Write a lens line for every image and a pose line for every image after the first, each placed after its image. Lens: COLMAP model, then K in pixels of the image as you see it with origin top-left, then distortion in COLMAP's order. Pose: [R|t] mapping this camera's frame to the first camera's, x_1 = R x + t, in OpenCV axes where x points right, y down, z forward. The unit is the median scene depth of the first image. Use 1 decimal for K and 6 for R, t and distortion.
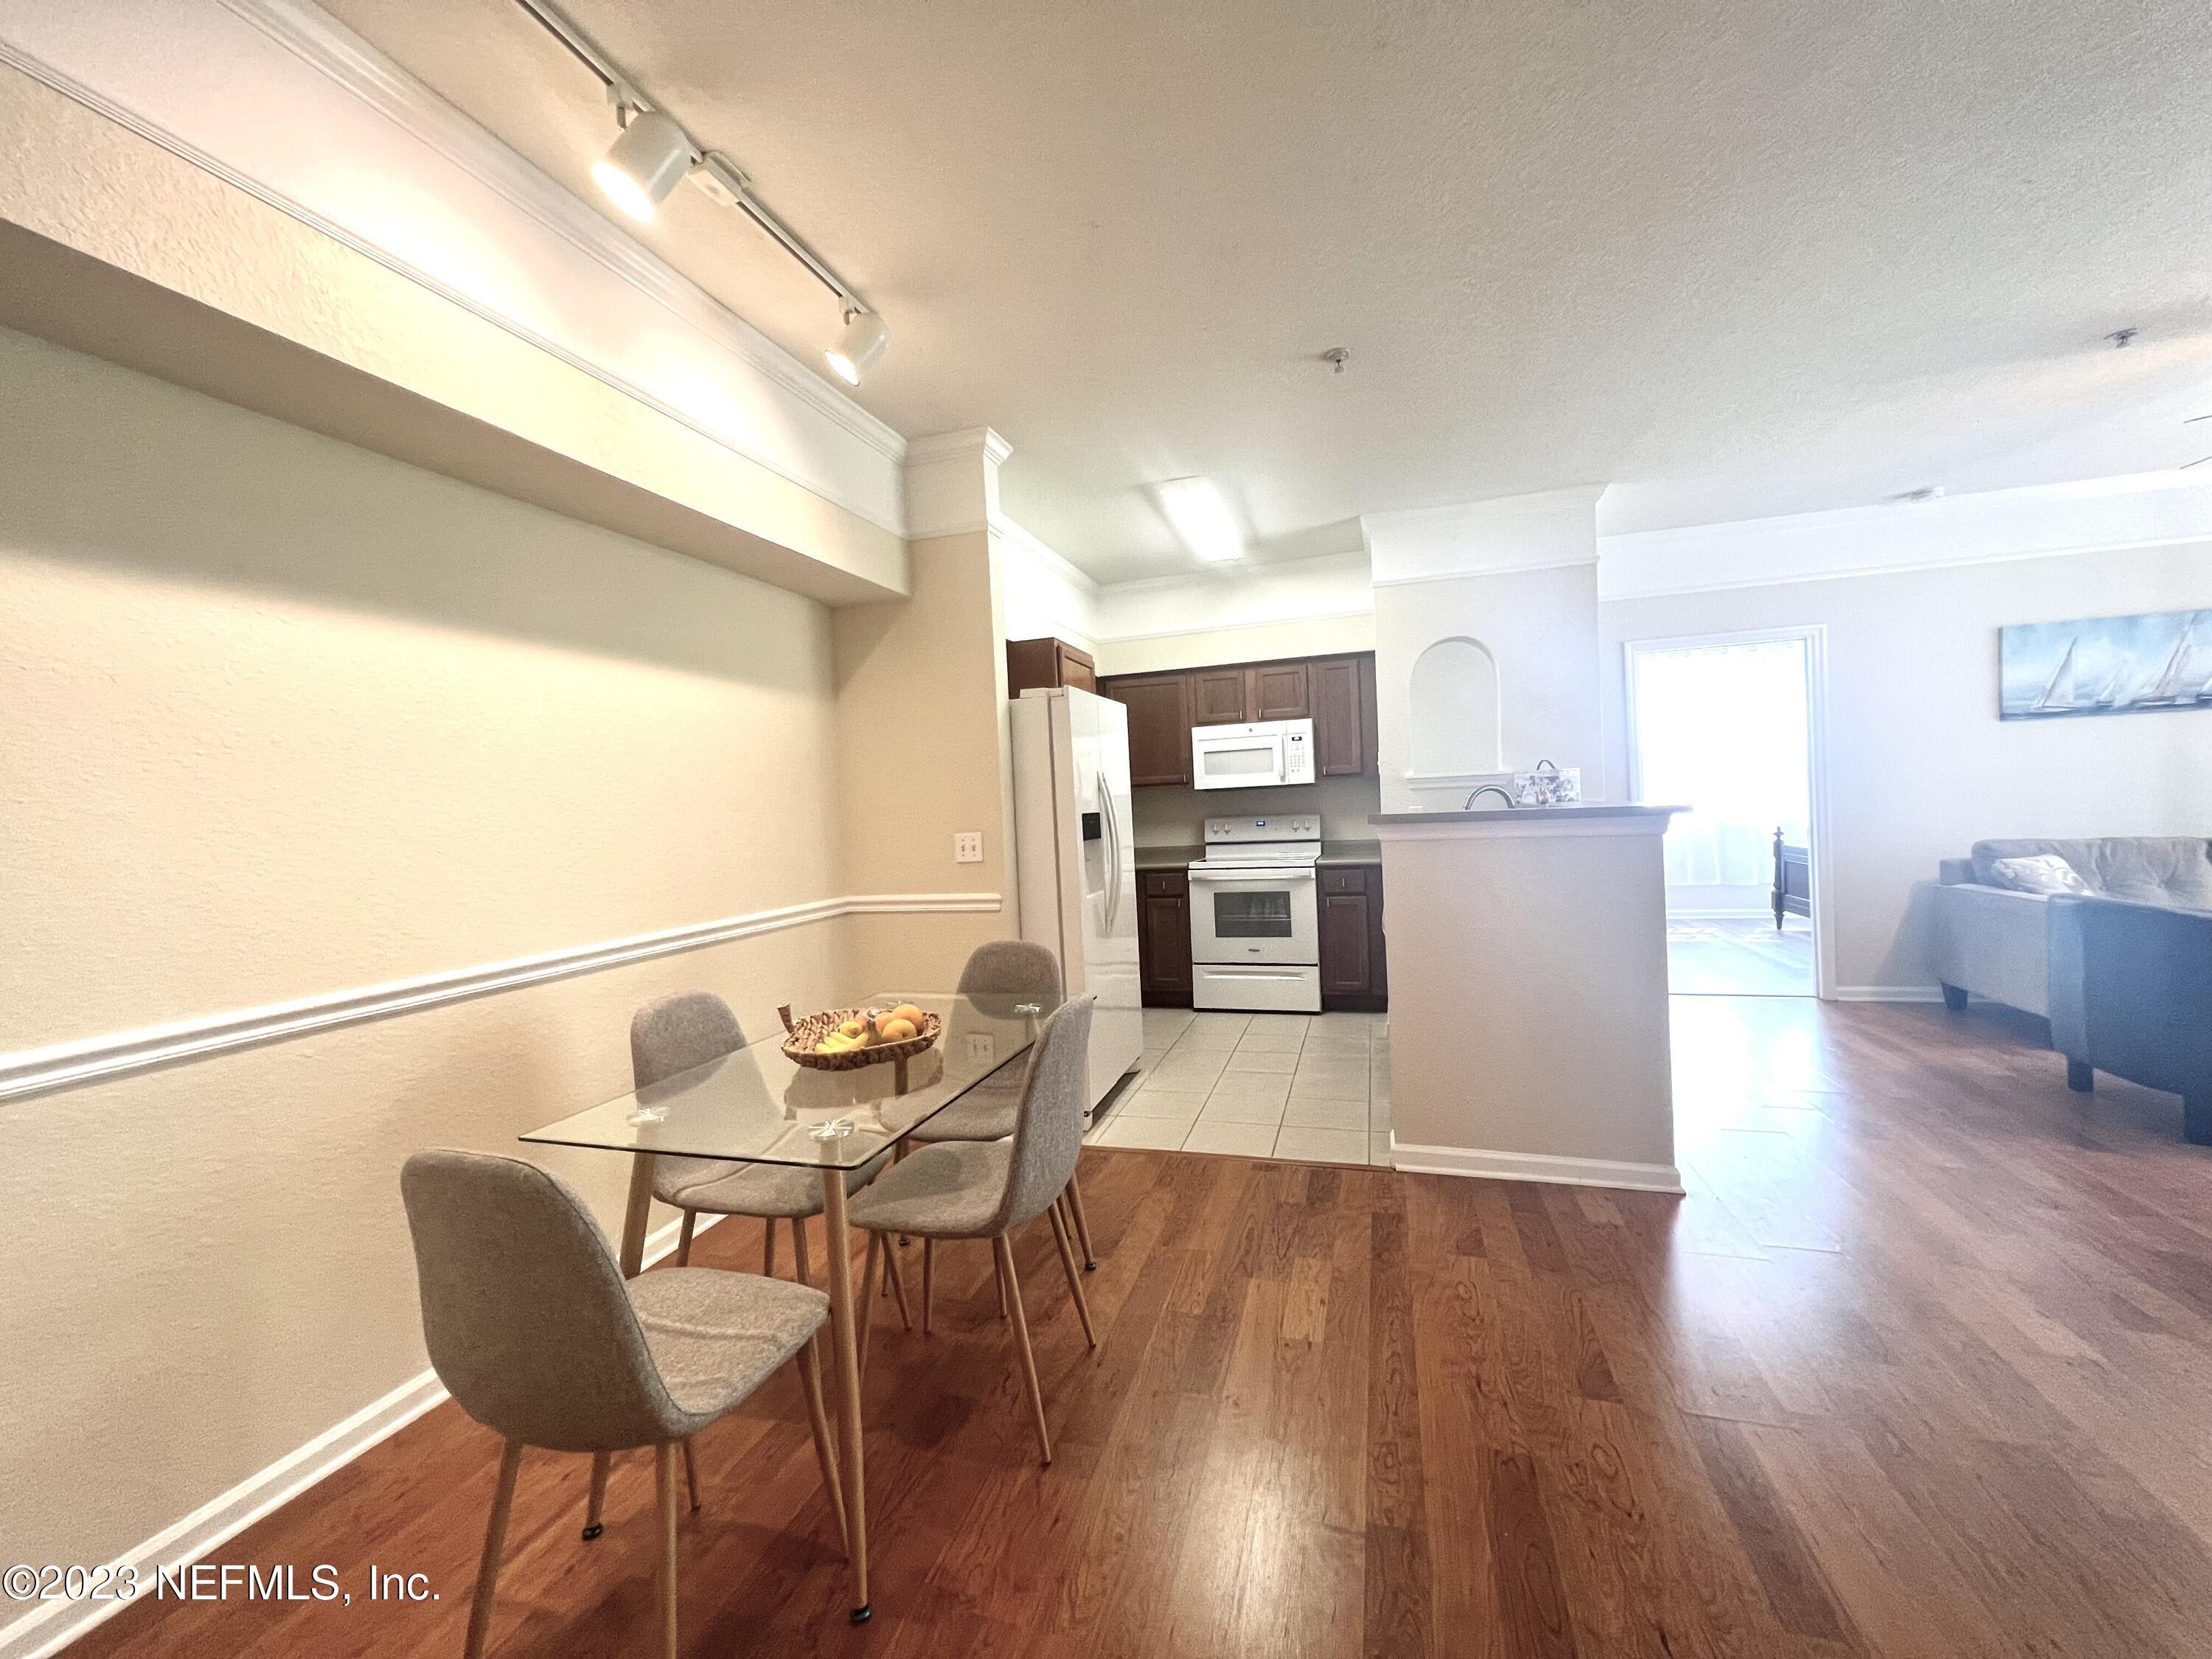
lens RADIAL K [[885.2, 0, 1104.8], [0, 885.2, 828.8], [0, 0, 1]] dist [-0.002624, 0.001213]
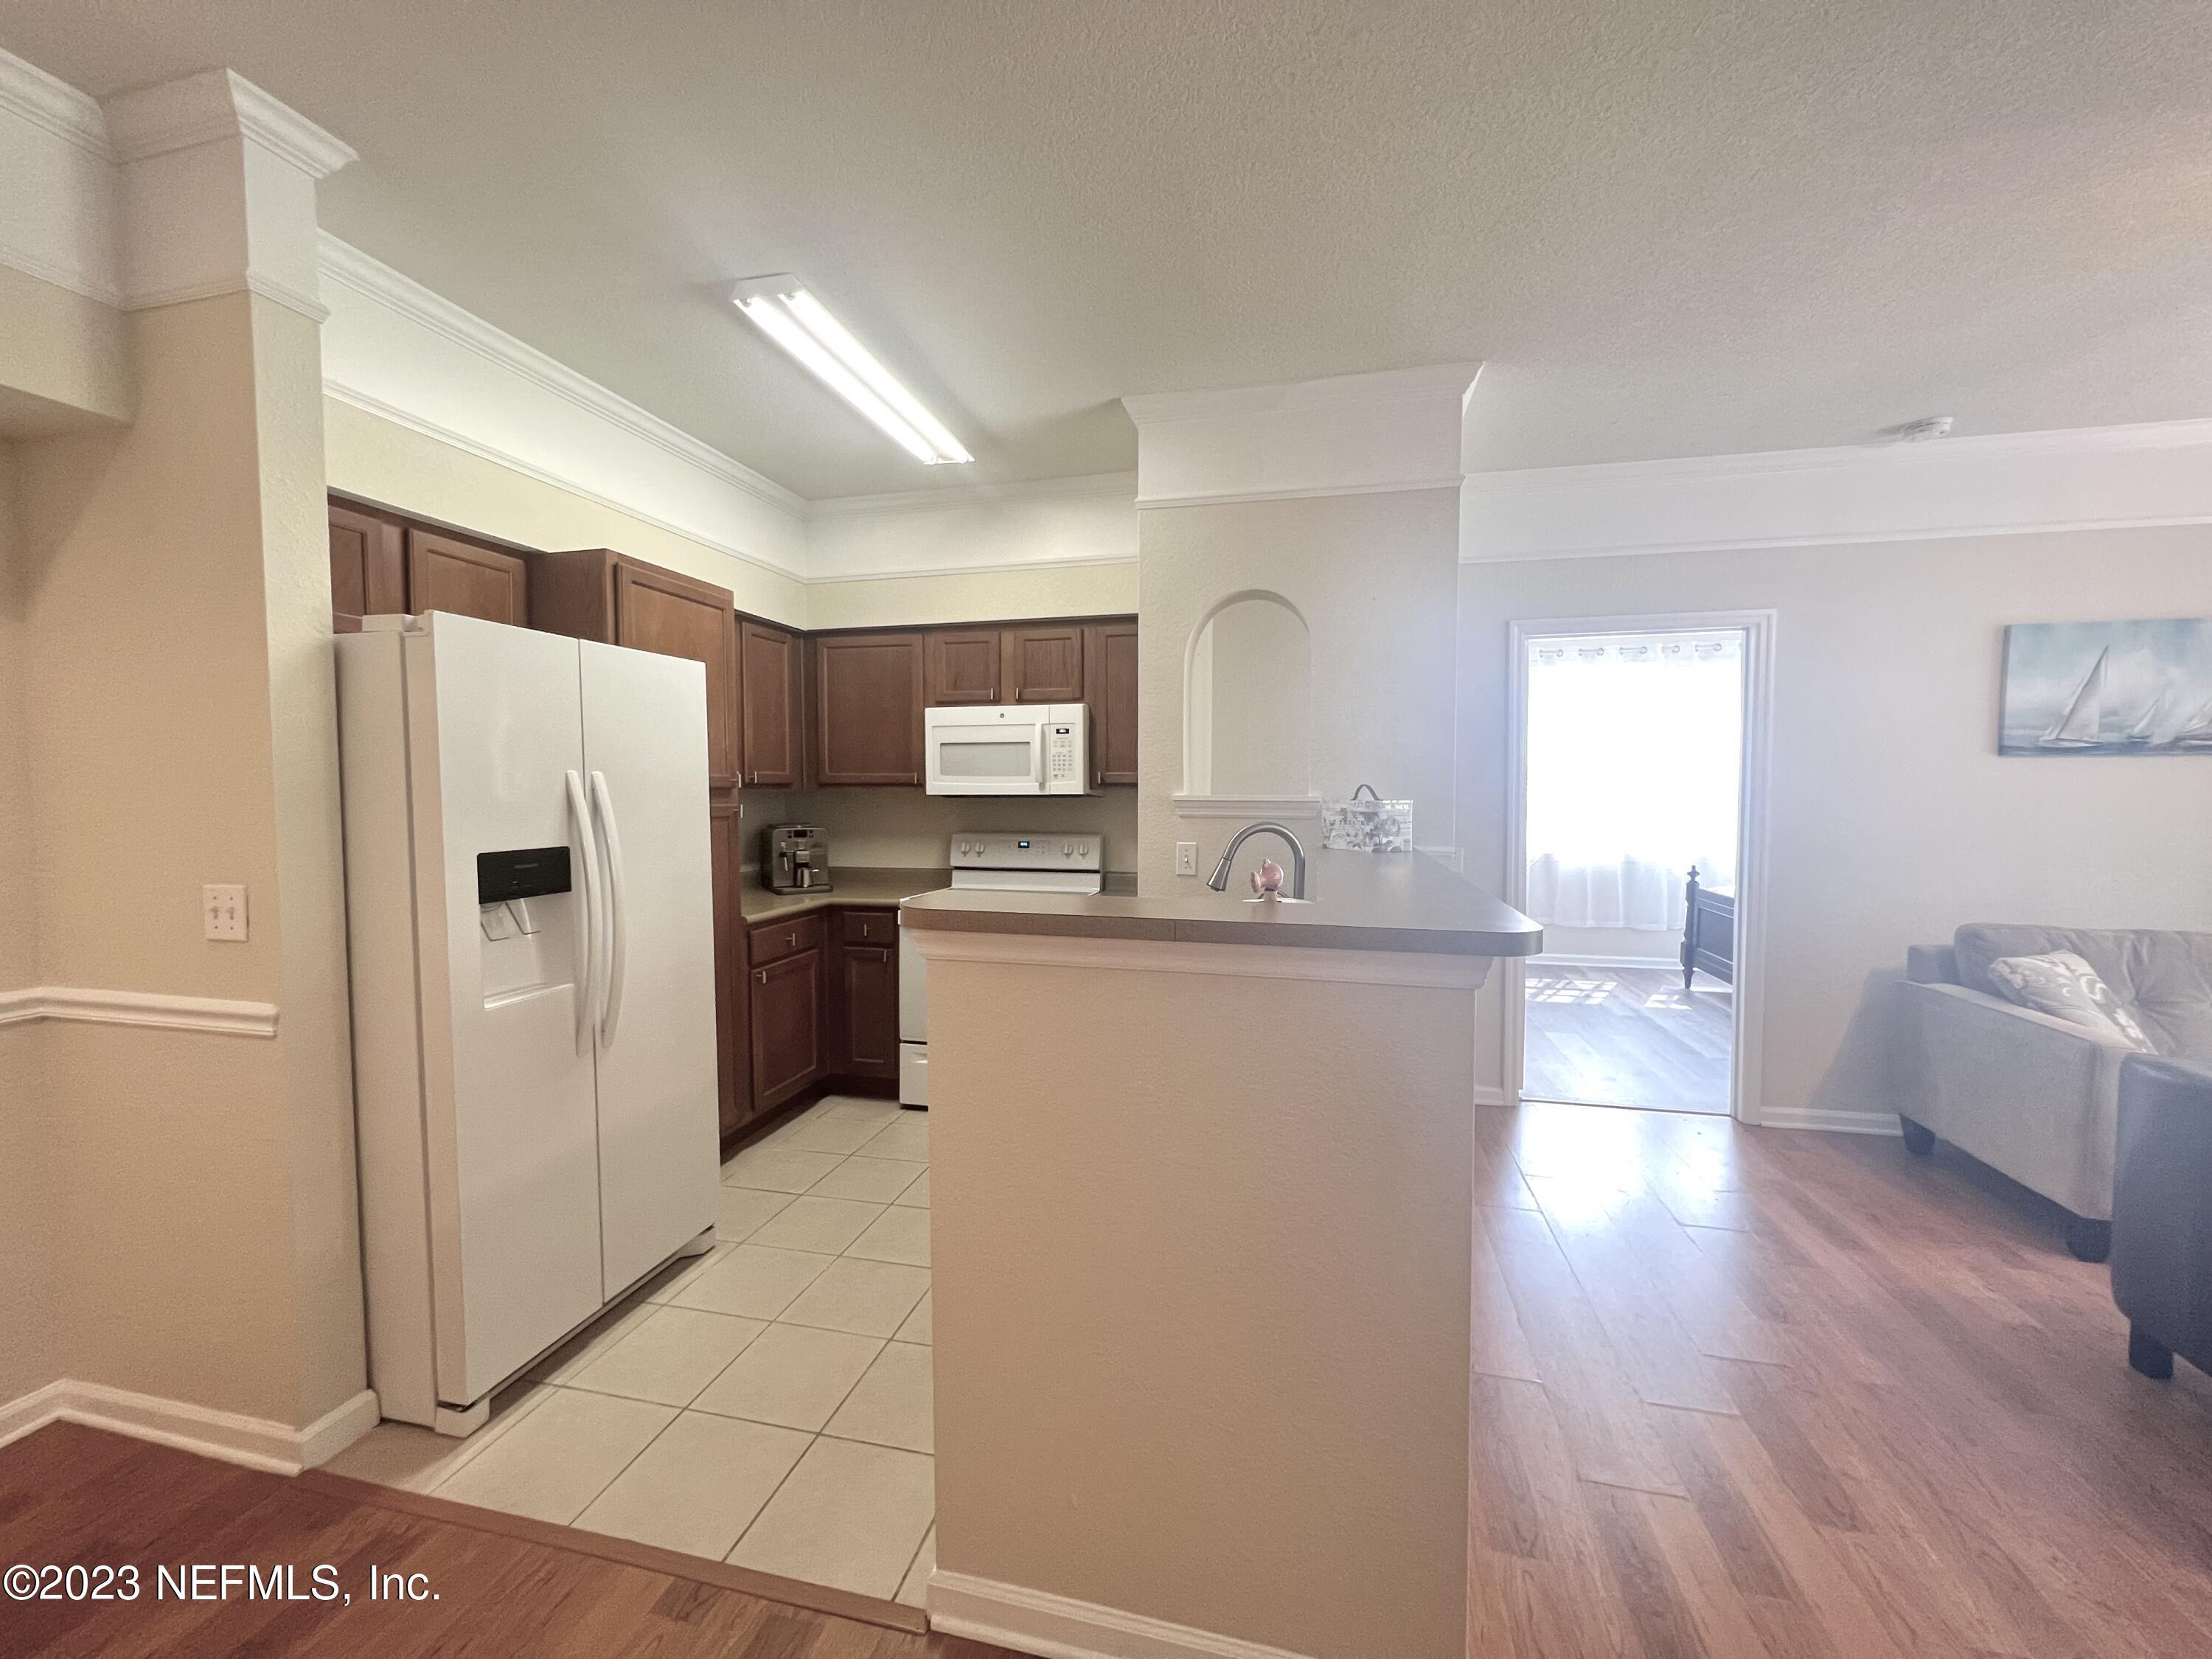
lens RADIAL K [[885.2, 0, 1104.8], [0, 885.2, 828.8], [0, 0, 1]] dist [-0.002624, 0.001213]
pose [[0.996711, 0.042703, 0.068881, 0.240657], [-0.044143, 0.998835, 0.019513, -0.045031], [-0.067967, -0.022490, 0.997434, 0.332291]]
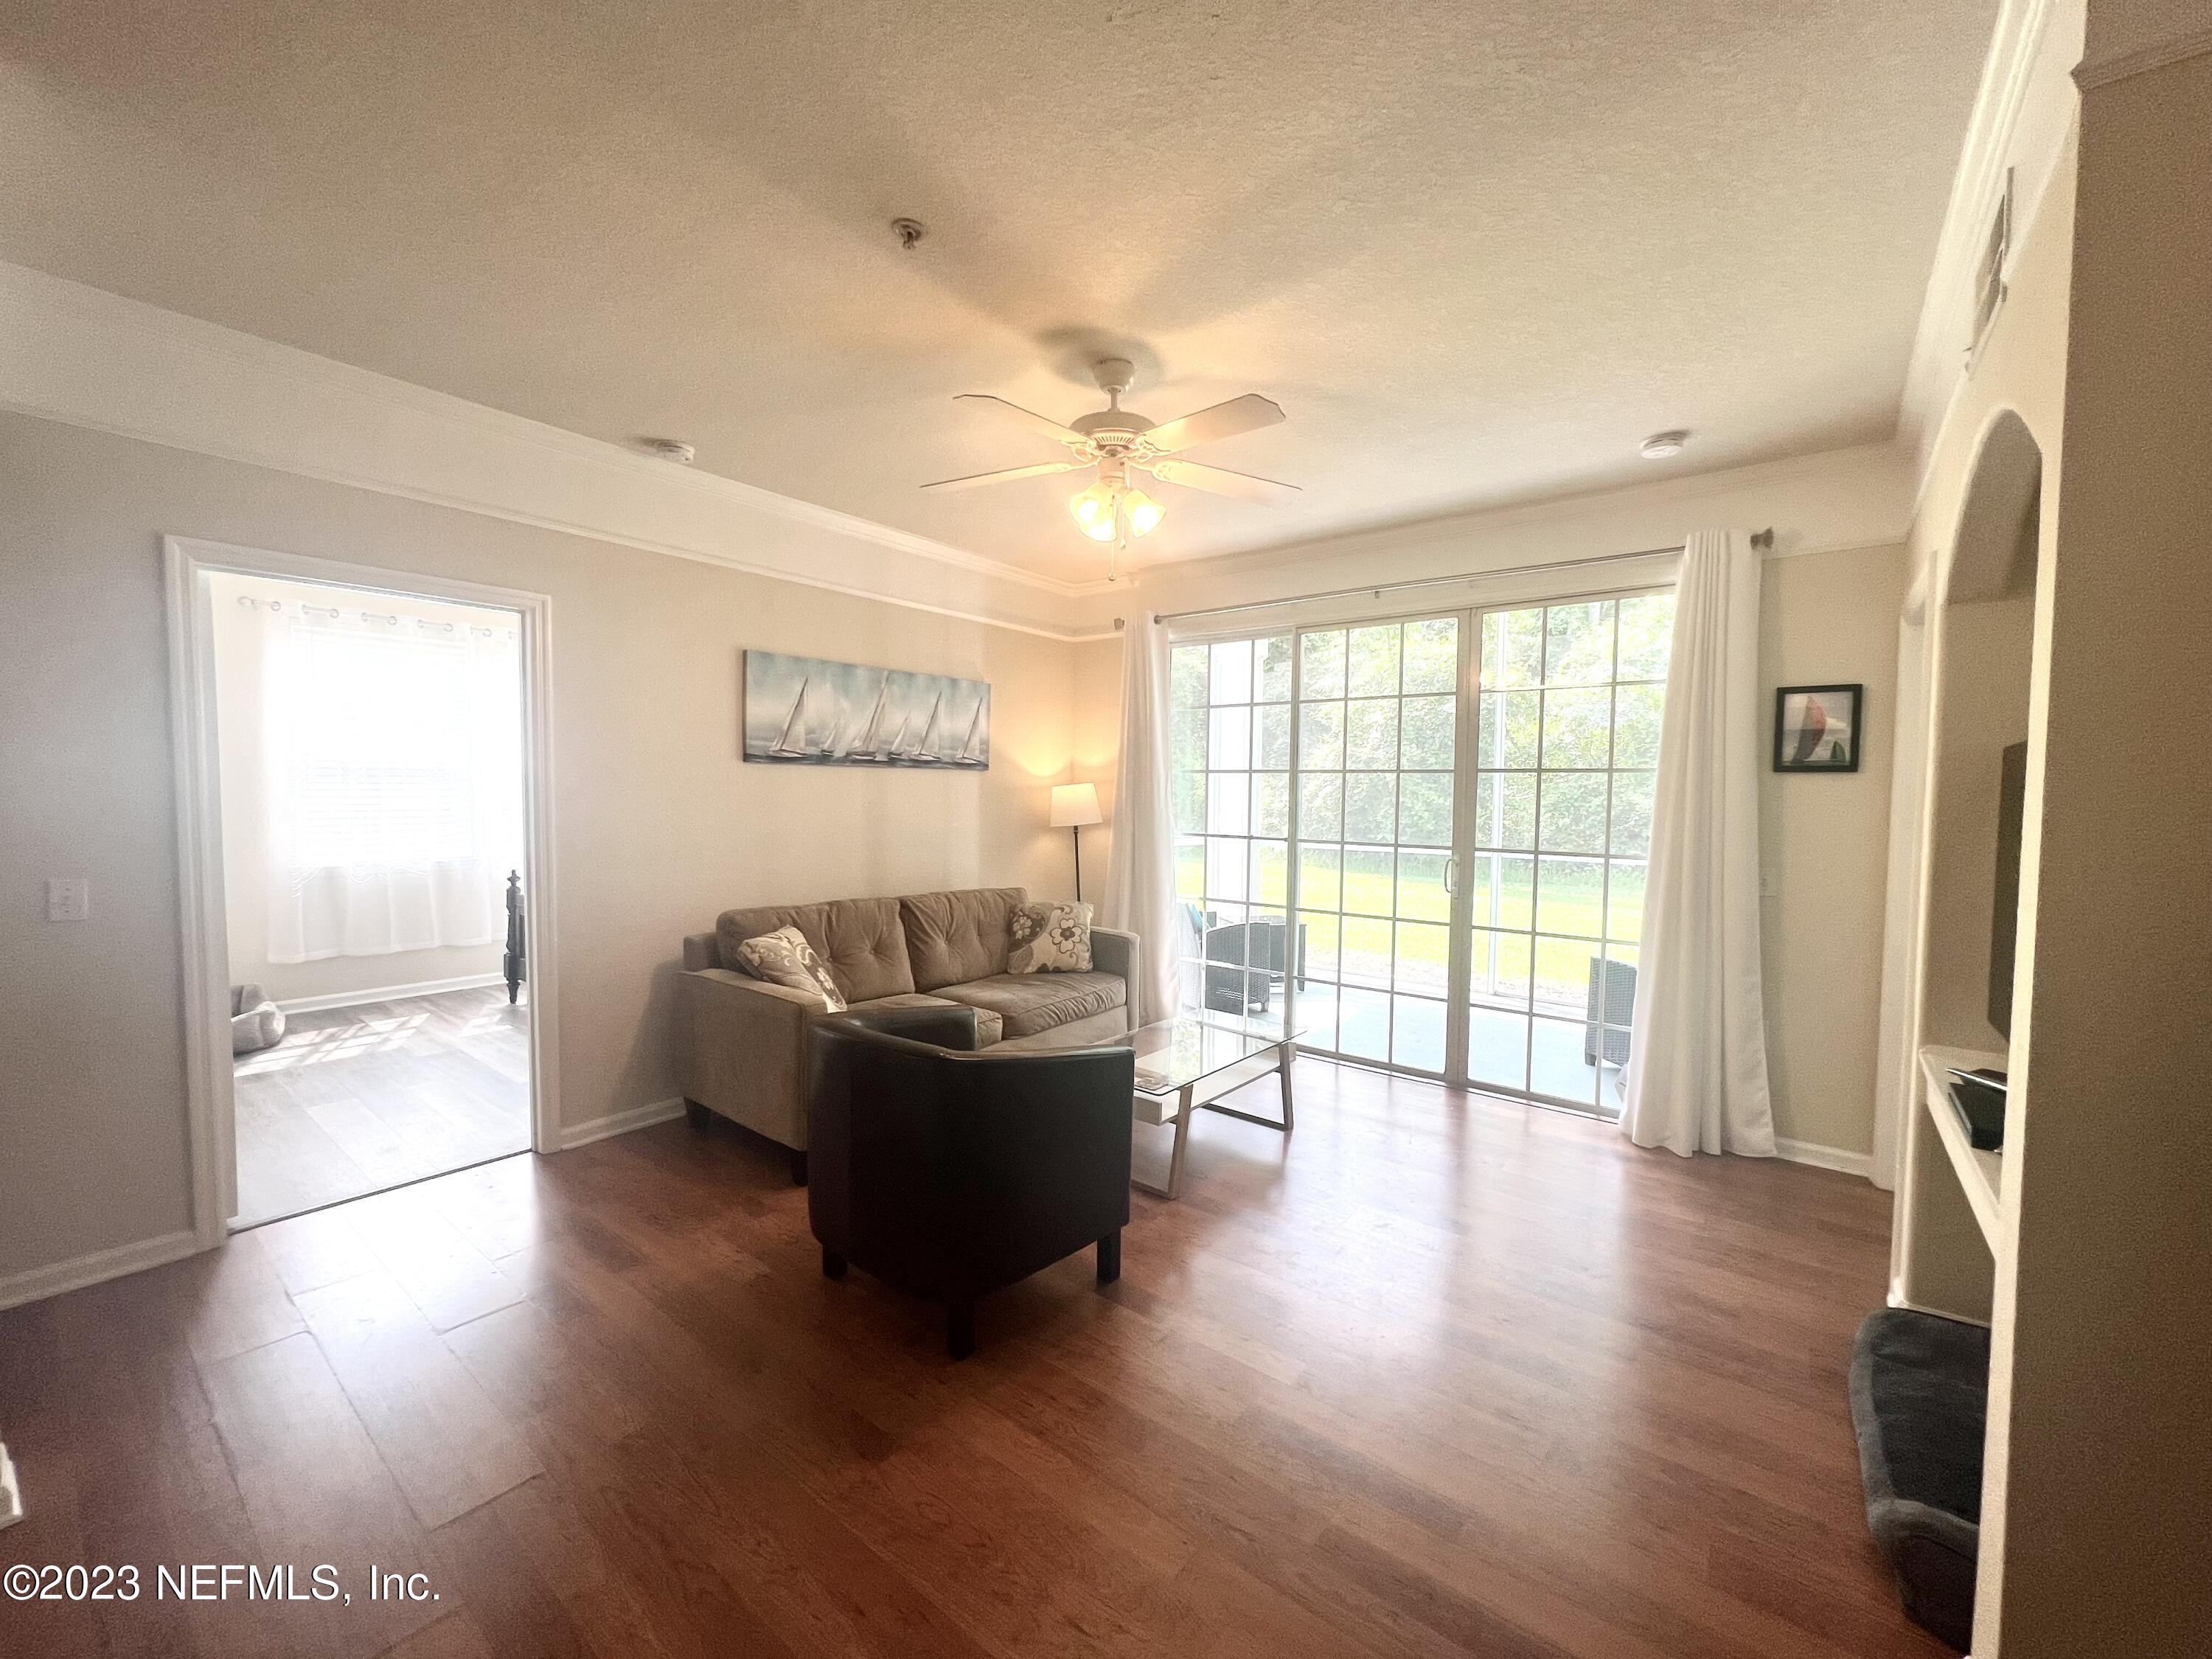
lens RADIAL K [[885.2, 0, 1104.8], [0, 885.2, 828.8], [0, 0, 1]] dist [-0.002624, 0.001213]
pose [[0.357673, 0.010816, 0.933784, 0.362064], [-0.006555, 0.999937, -0.009071, -0.054717], [-0.933824, -0.002877, 0.357722, 0.389260]]
